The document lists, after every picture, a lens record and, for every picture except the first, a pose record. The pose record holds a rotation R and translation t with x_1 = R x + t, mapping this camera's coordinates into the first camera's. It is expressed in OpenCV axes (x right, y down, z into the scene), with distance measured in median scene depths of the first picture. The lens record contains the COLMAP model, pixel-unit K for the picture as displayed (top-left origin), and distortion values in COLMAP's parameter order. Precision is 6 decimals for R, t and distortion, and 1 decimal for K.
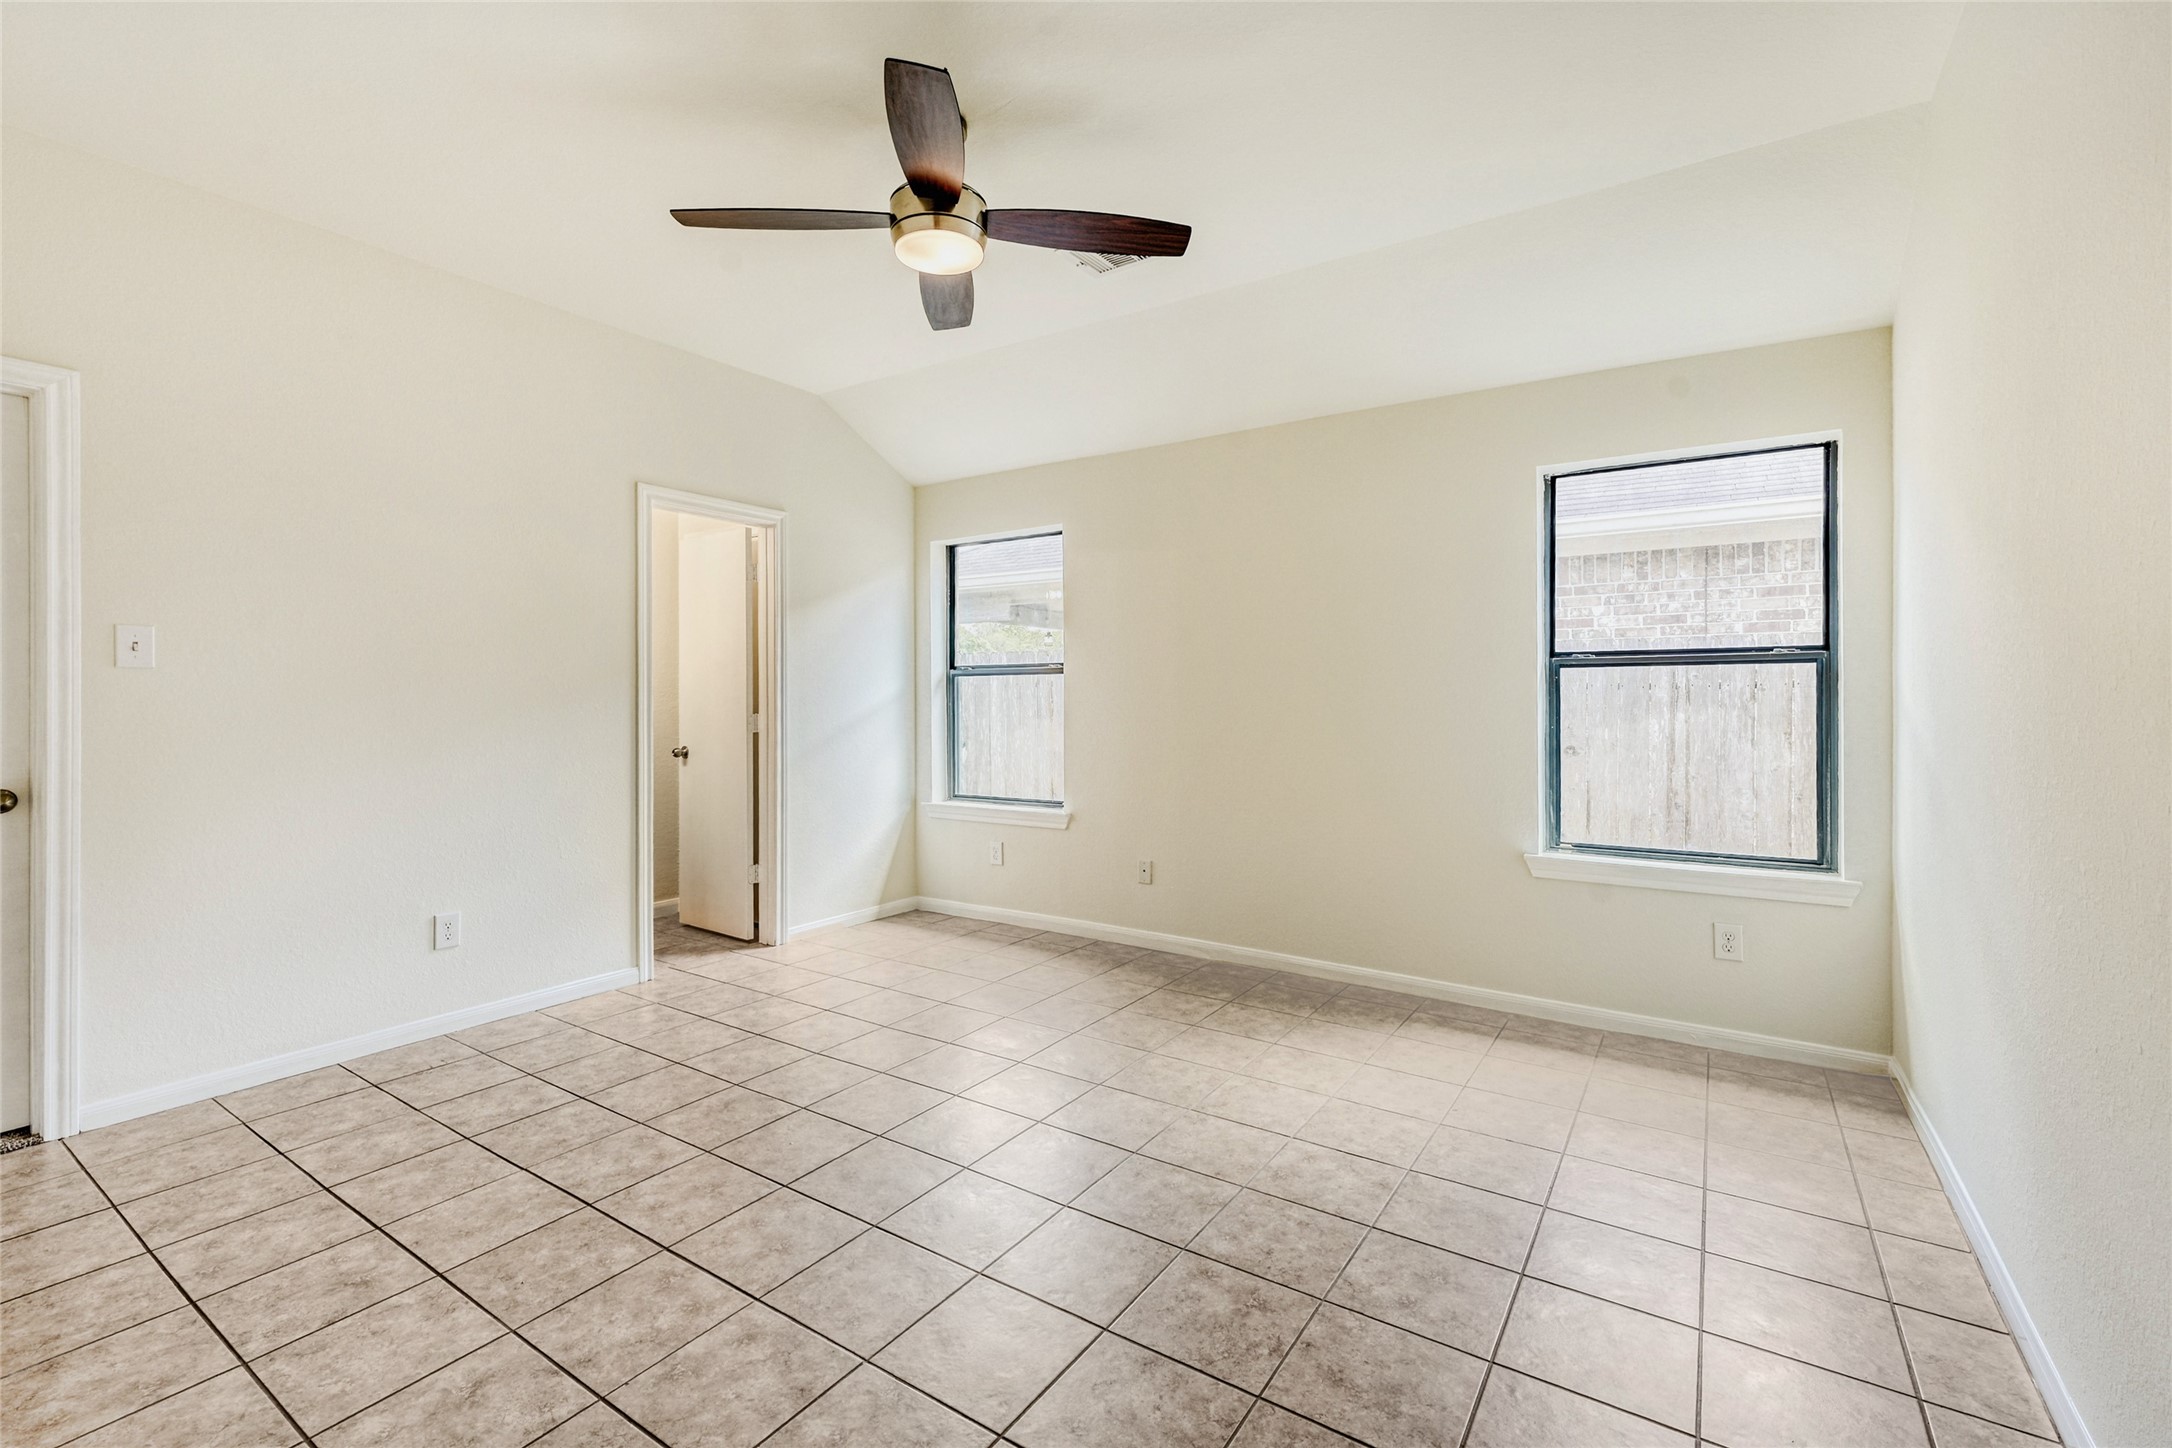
lens RADIAL K [[886.7, 0, 1083.2], [0, 886.7, 716.7], [0, 0, 1]] dist [-0.002292, 0.000946]
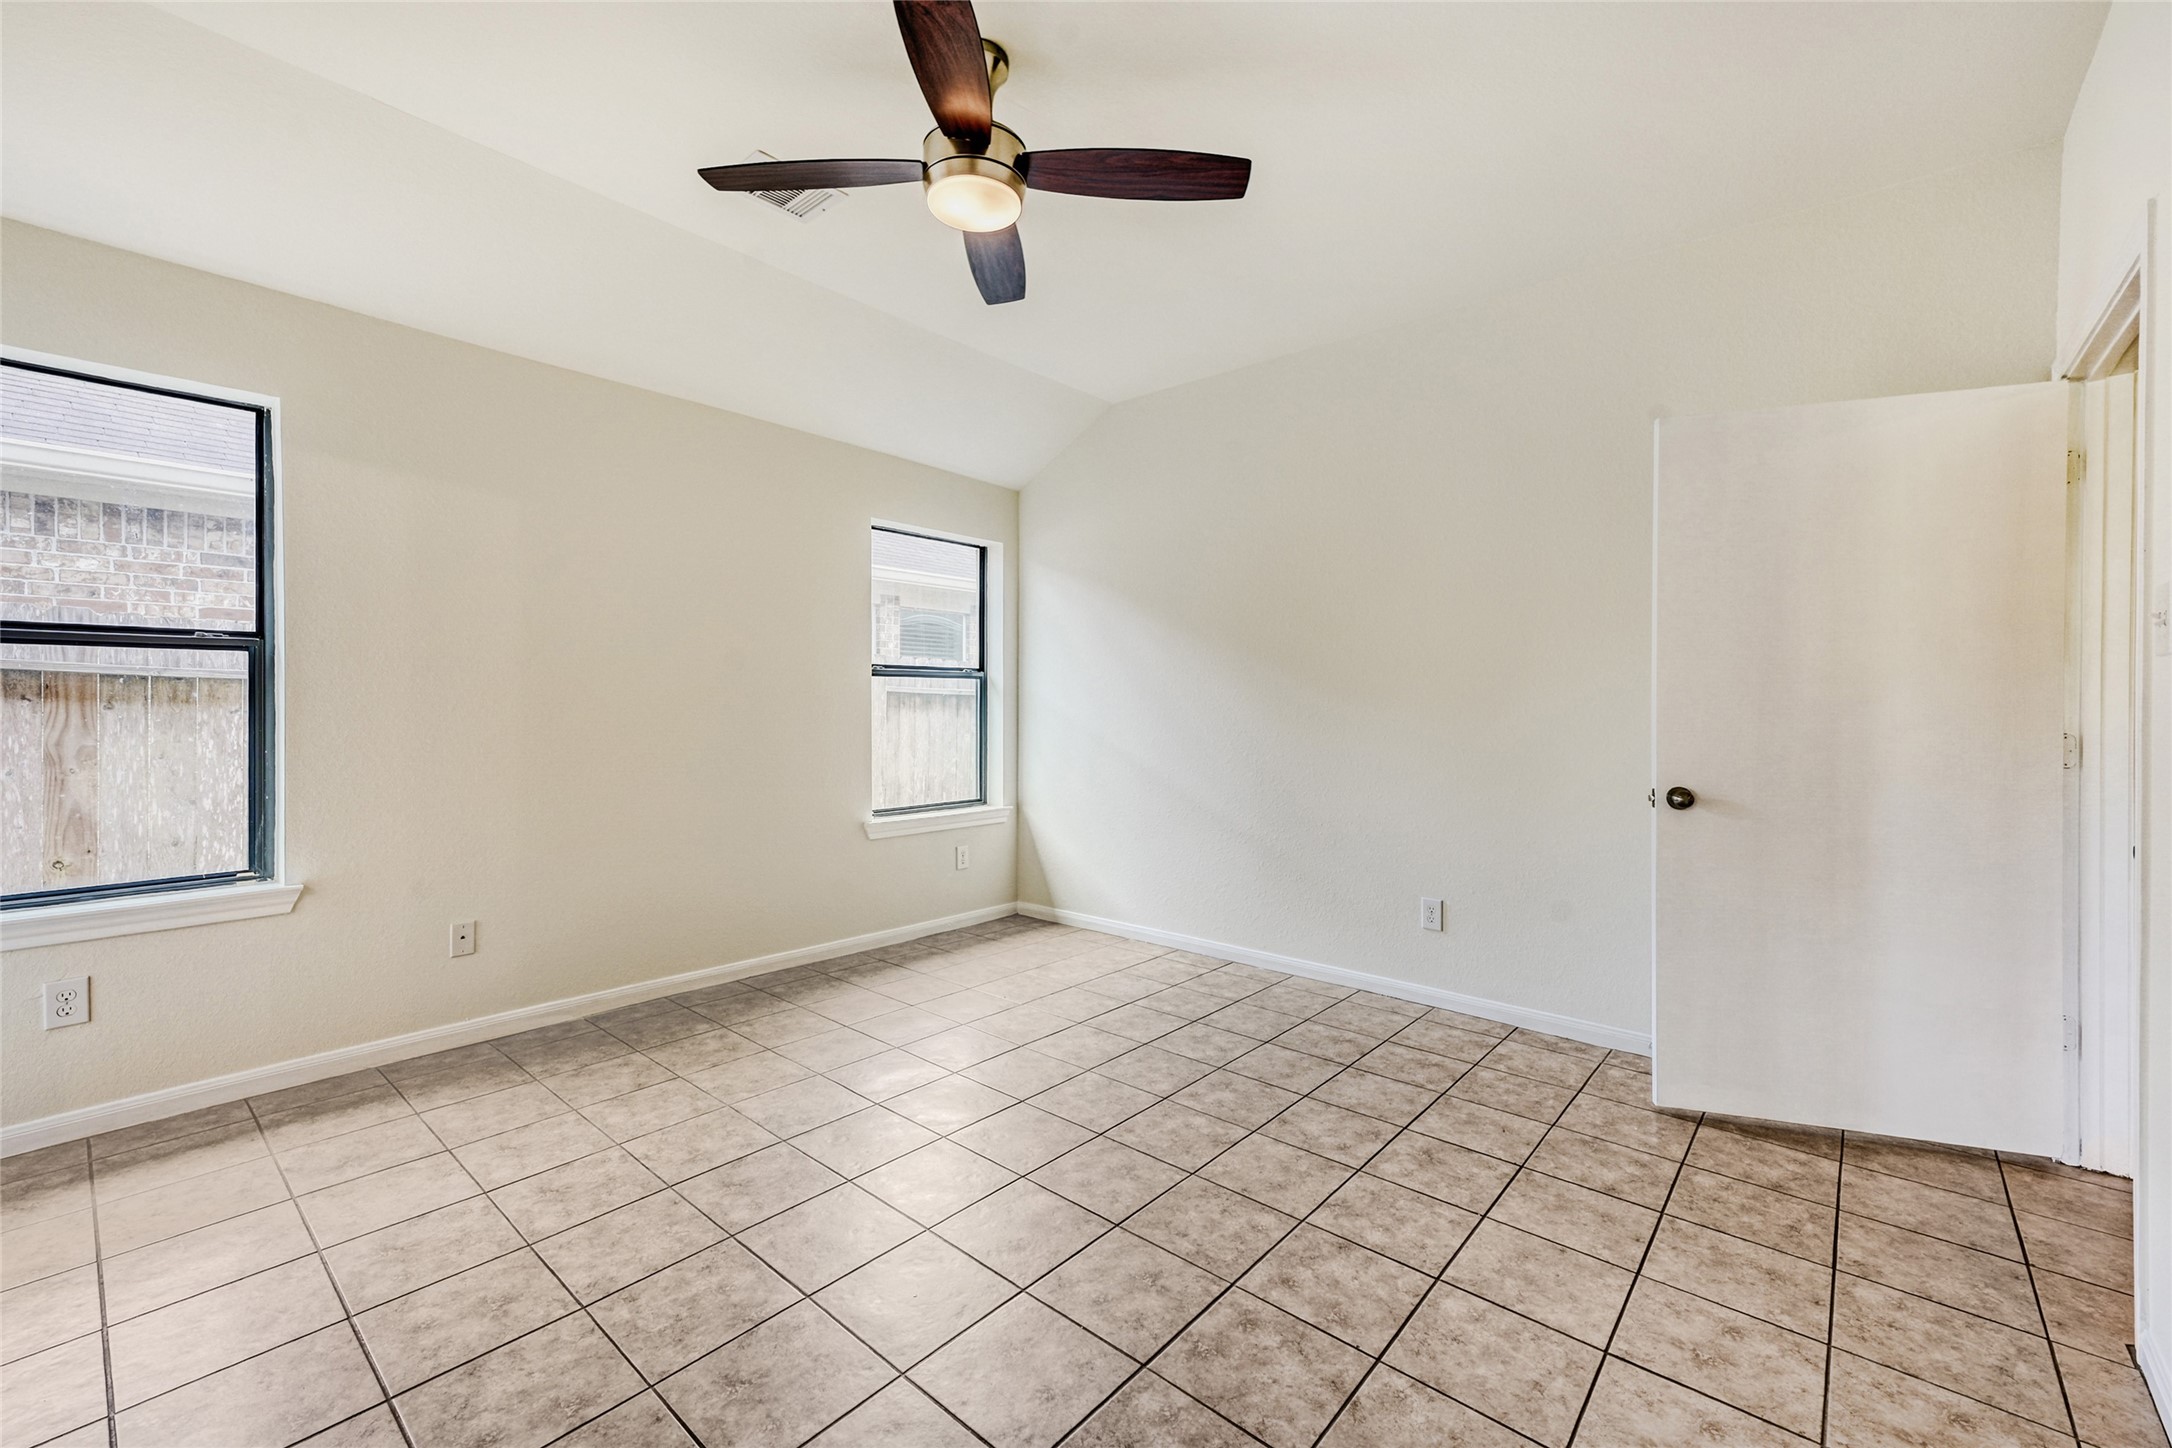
lens RADIAL K [[886.7, 0, 1077.6], [0, 886.7, 711.6], [0, 0, 1]] dist [-0.002292, 0.000946]
pose [[0.154700, -0.006377, 0.987941, -0.721786], [0.011327, 0.999925, 0.004680, -0.005776], [-0.987897, 0.010467, 0.154761, 0.520527]]
